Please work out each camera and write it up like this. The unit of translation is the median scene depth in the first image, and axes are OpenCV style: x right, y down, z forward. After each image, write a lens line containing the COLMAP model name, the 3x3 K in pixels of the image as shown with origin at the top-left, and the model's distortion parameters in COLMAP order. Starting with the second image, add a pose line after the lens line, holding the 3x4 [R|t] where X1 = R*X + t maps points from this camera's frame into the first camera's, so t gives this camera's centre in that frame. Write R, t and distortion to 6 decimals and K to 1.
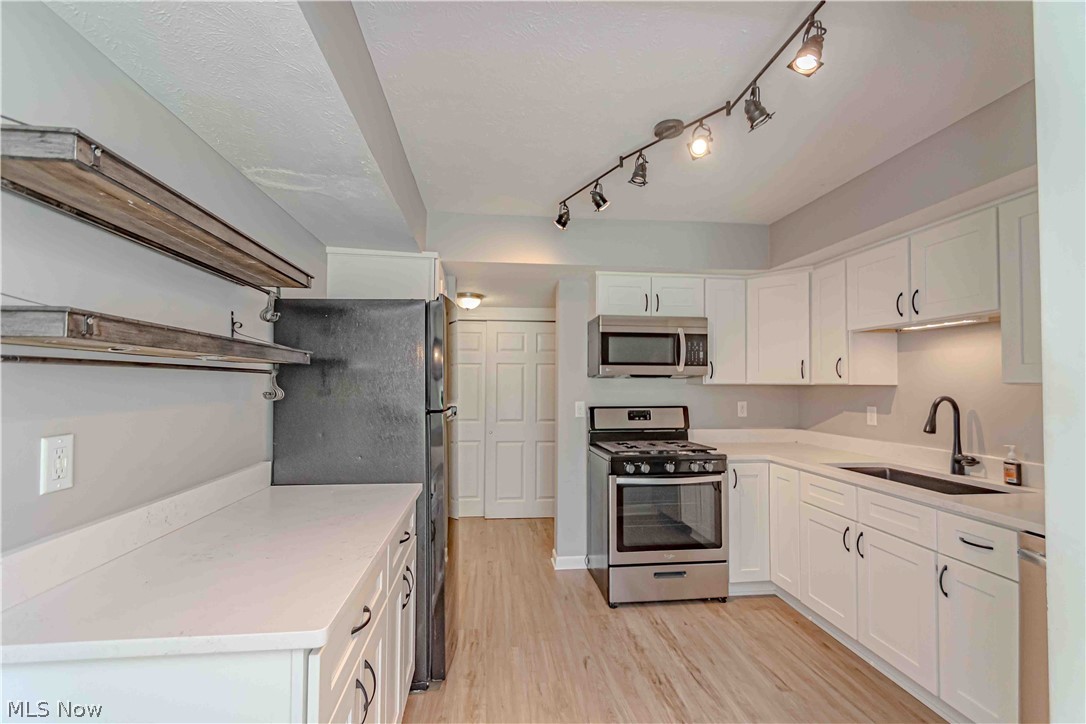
lens RADIAL K [[477.4, 0, 540.1], [0, 477.4, 371.8], [0, 0, 1]] dist [0.000379, -0.000453]
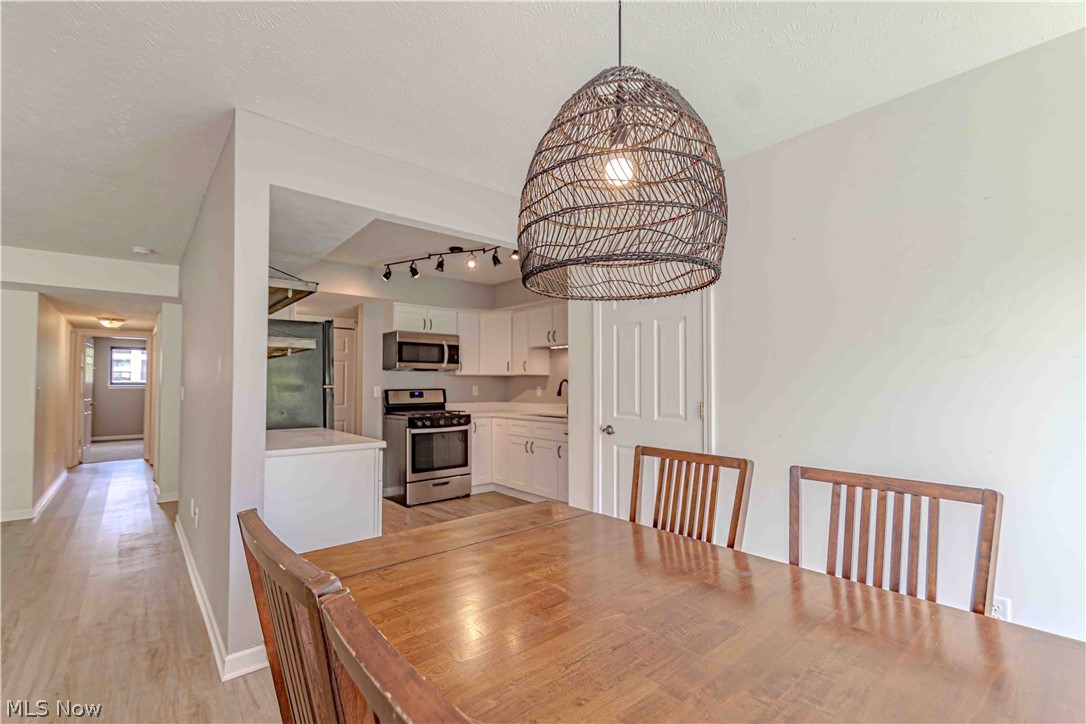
lens RADIAL K [[485.2, 0, 539.9], [0, 485.2, 372.8], [0, 0, 1]] dist [0.000213, 0.000431]
pose [[0.831228, 0.007539, 0.555881, -0.410636], [-0.007451, 0.999969, -0.002421, 0.023388], [-0.555882, -0.002130, 0.831258, -0.660886]]
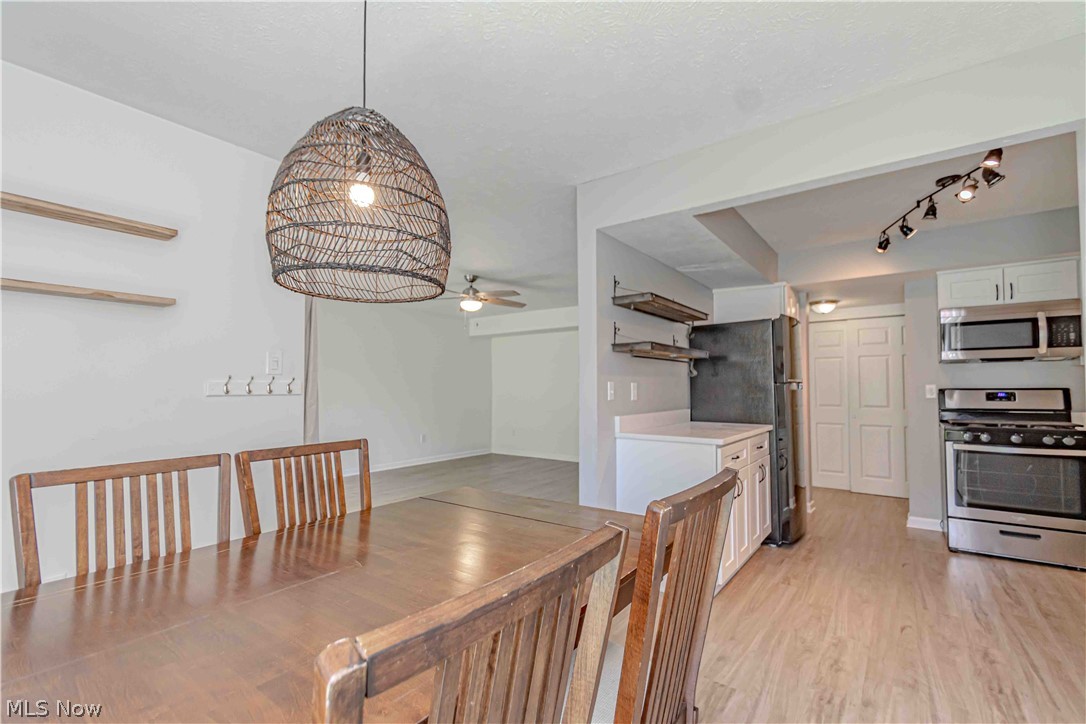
lens RADIAL K [[477.4, 0, 540.1], [0, 477.4, 371.8], [0, 0, 1]] dist [0.000379, -0.000453]
pose [[0.724889, -0.028593, -0.688272, 0.237880], [0.022274, 0.999589, -0.018068, 0.038442], [0.688505, -0.002233, 0.725228, -0.584991]]
